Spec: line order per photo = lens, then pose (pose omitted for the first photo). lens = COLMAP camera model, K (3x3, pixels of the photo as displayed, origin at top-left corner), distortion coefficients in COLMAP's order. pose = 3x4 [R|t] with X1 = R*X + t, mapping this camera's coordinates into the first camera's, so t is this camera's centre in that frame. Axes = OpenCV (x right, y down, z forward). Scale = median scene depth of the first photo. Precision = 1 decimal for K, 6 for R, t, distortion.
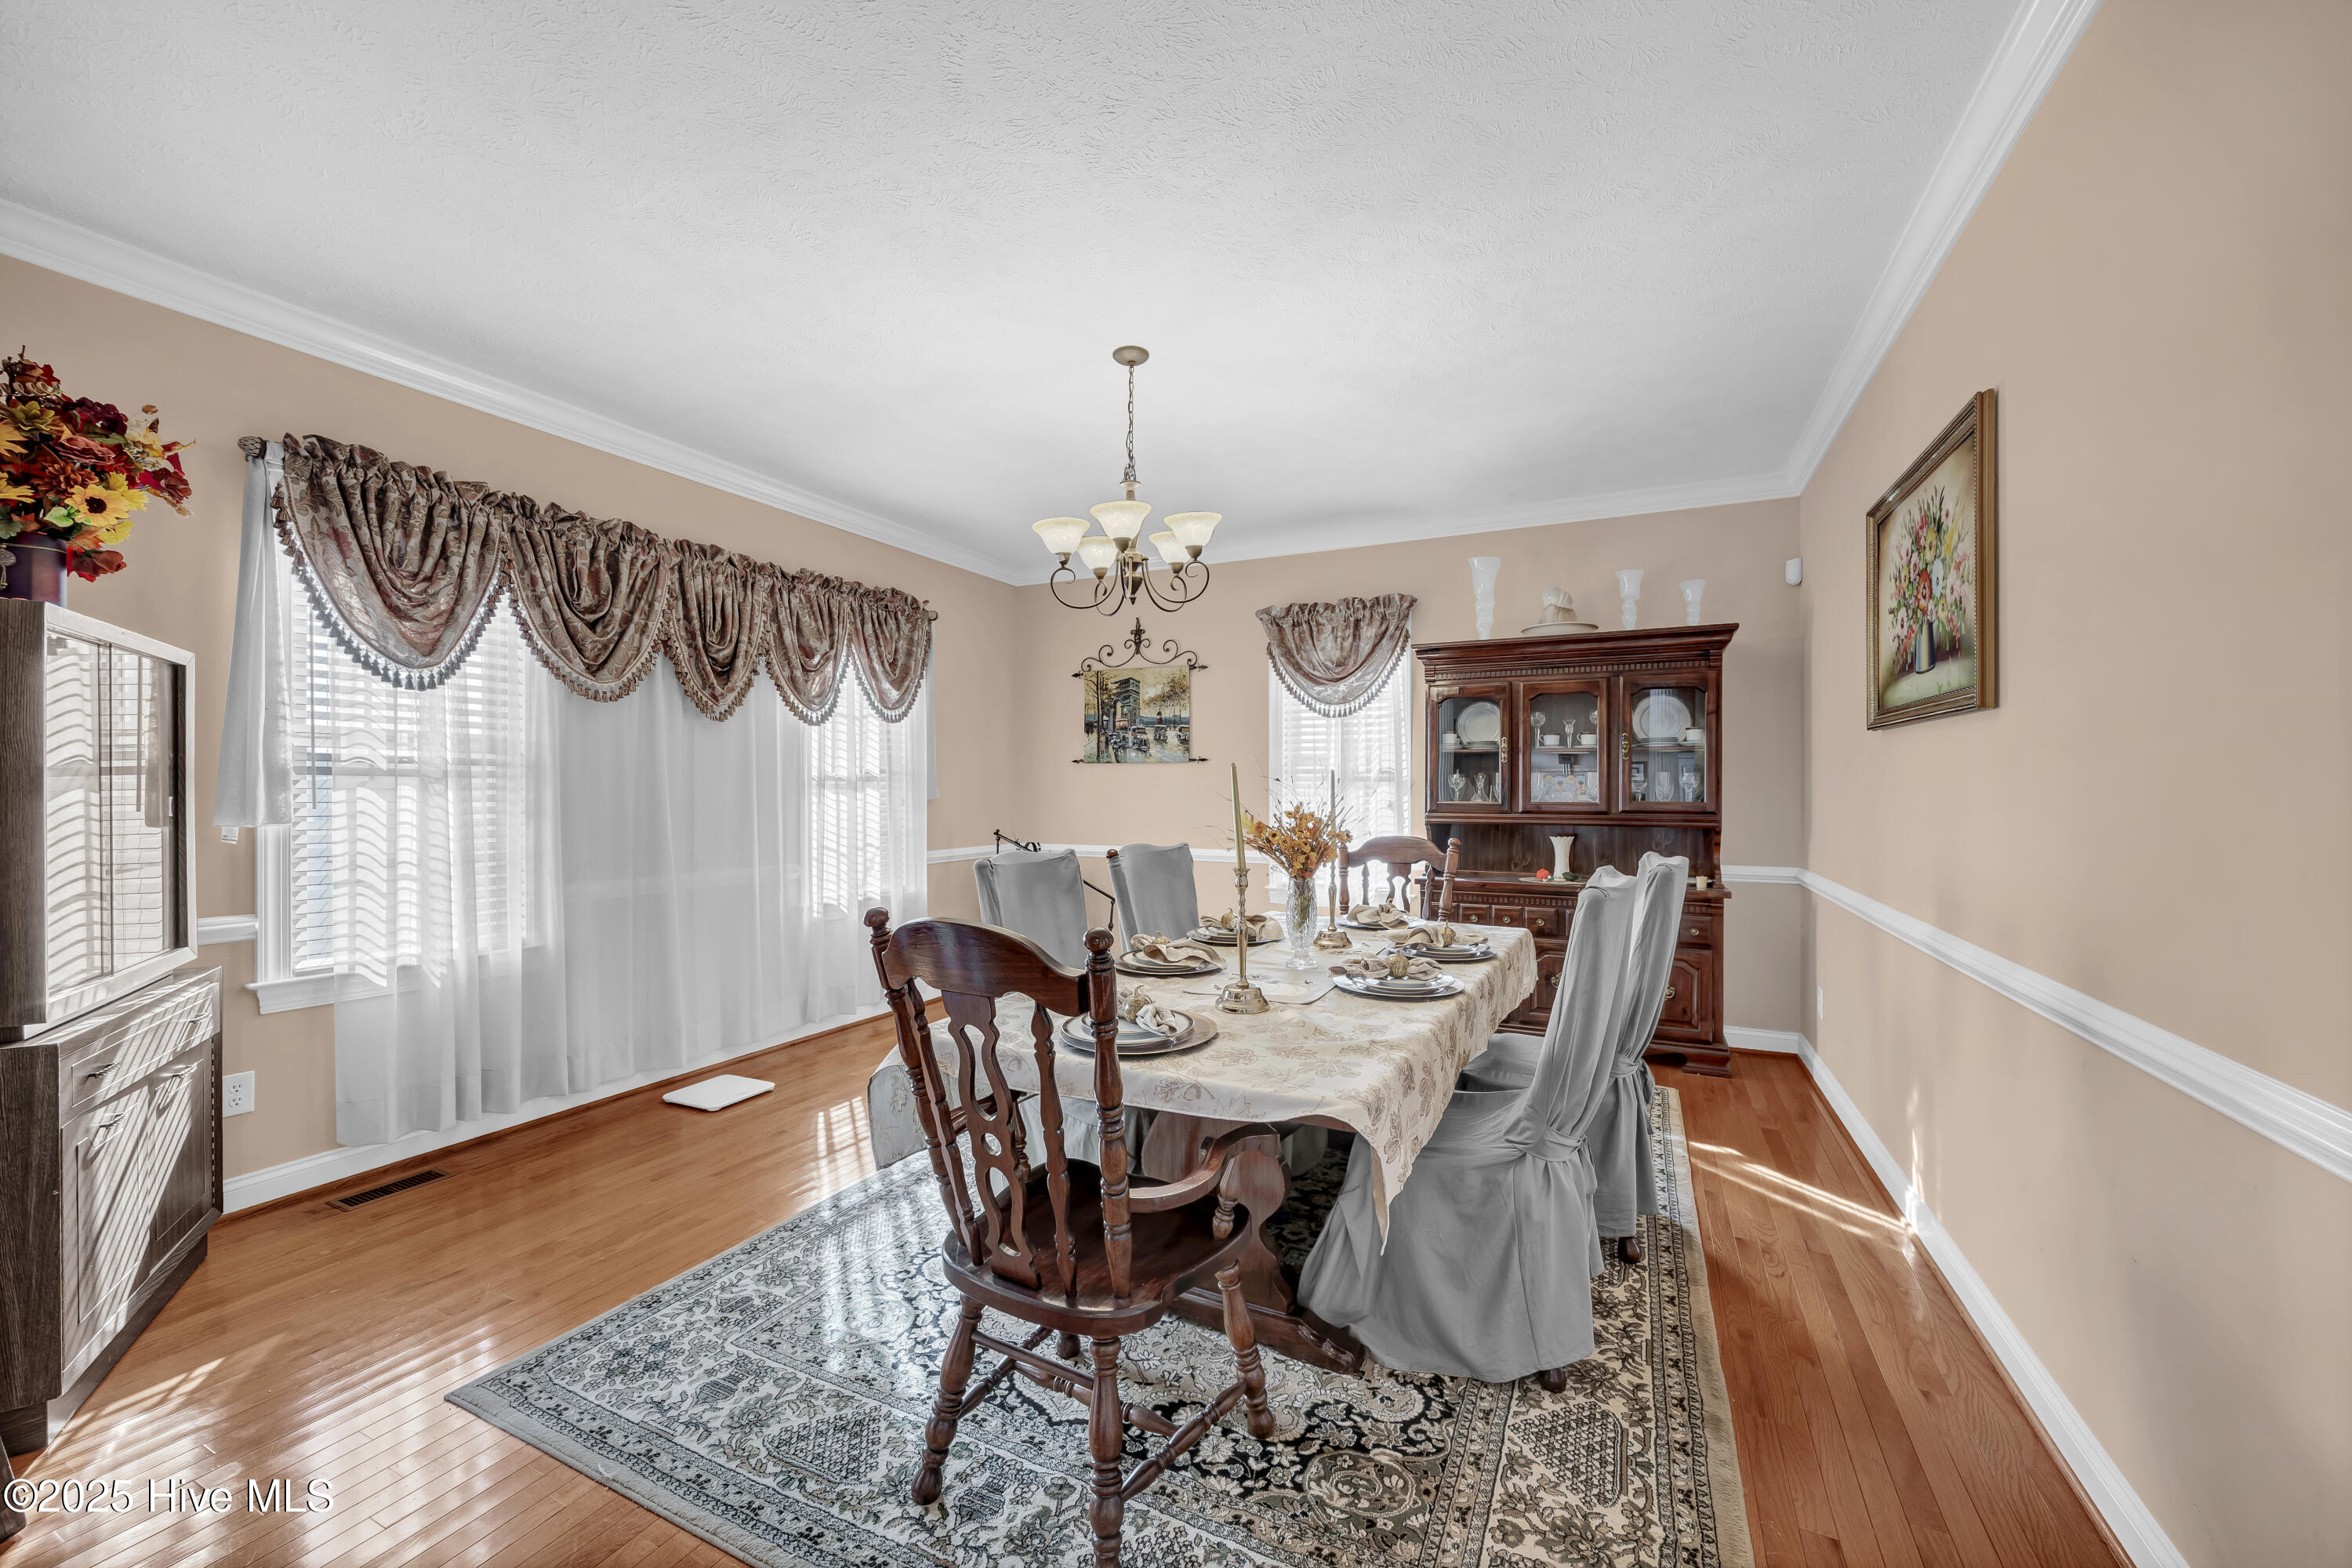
lens RADIAL K [[897.3, 0, 1178.5], [0, 897.3, 782.1], [0, 0, 1]] dist [-0.014745, -0.000063]
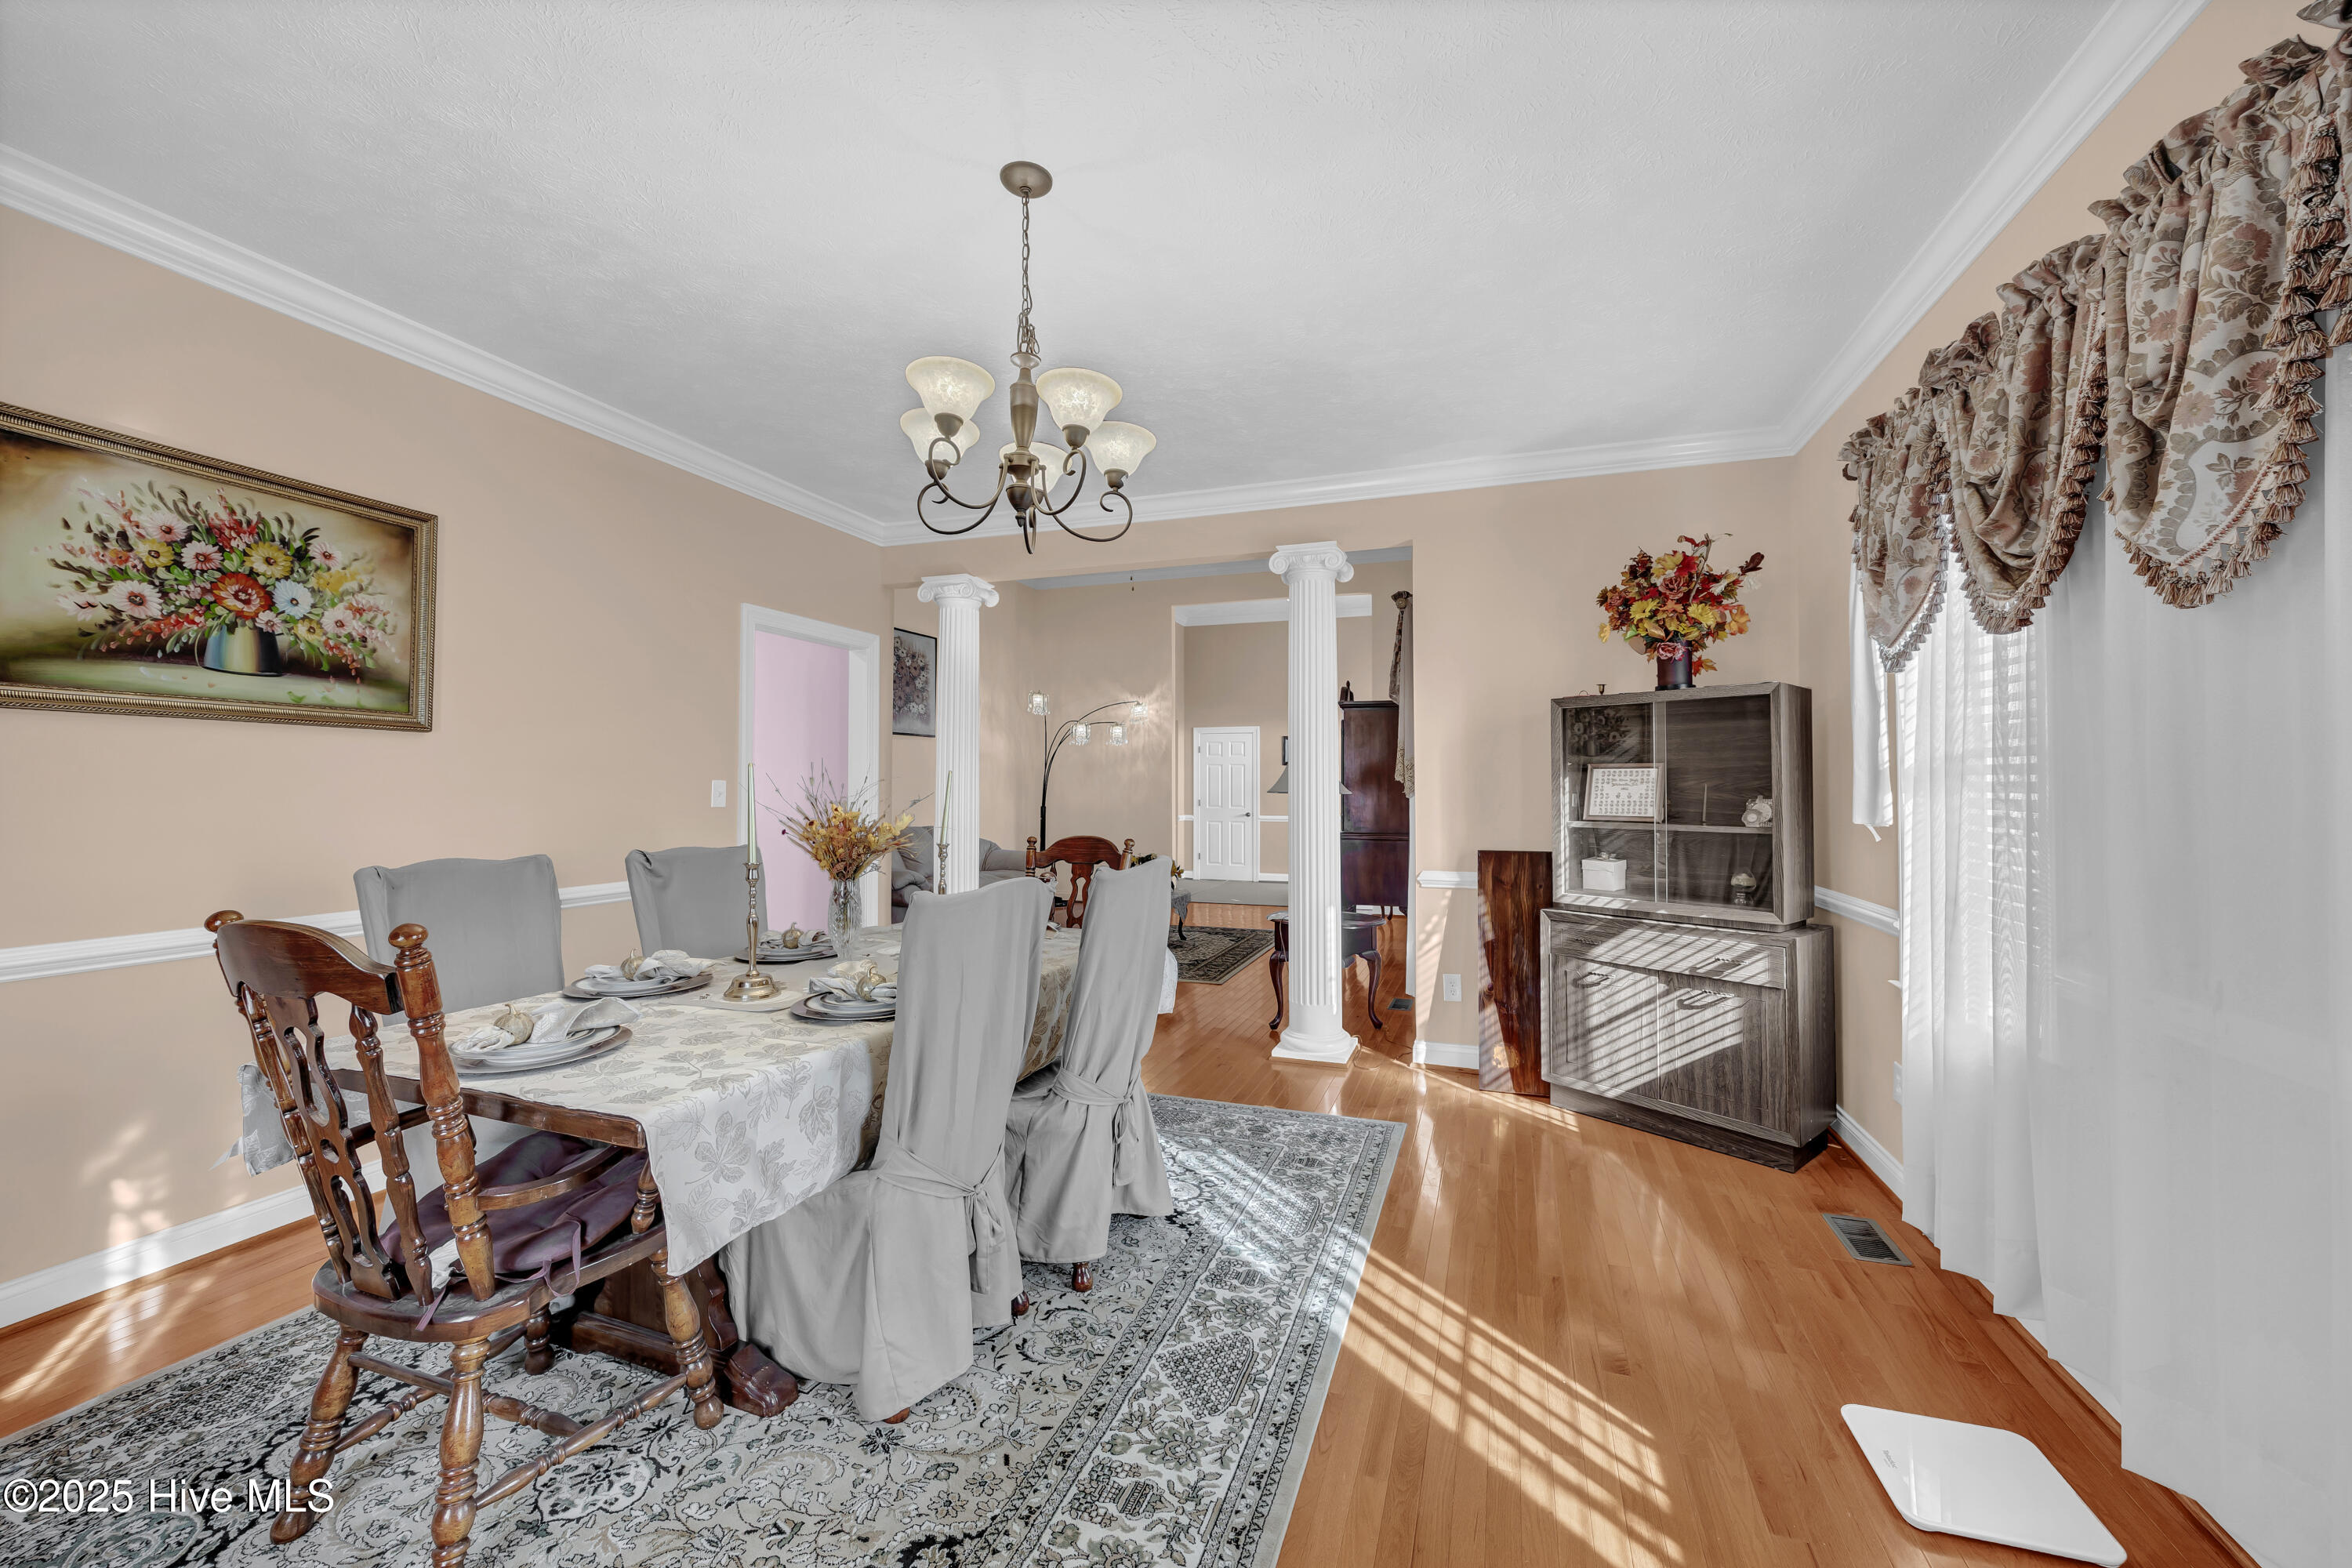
lens RADIAL K [[897.3, 0, 1178.0], [0, 897.3, 787.8], [0, 0, 1]] dist [-0.014745, -0.000063]
pose [[-0.992730, 0.003741, -0.120307, -0.121027], [0.004600, 0.999966, -0.006863, 0.012163], [0.120277, -0.007367, -0.992713, 2.294393]]
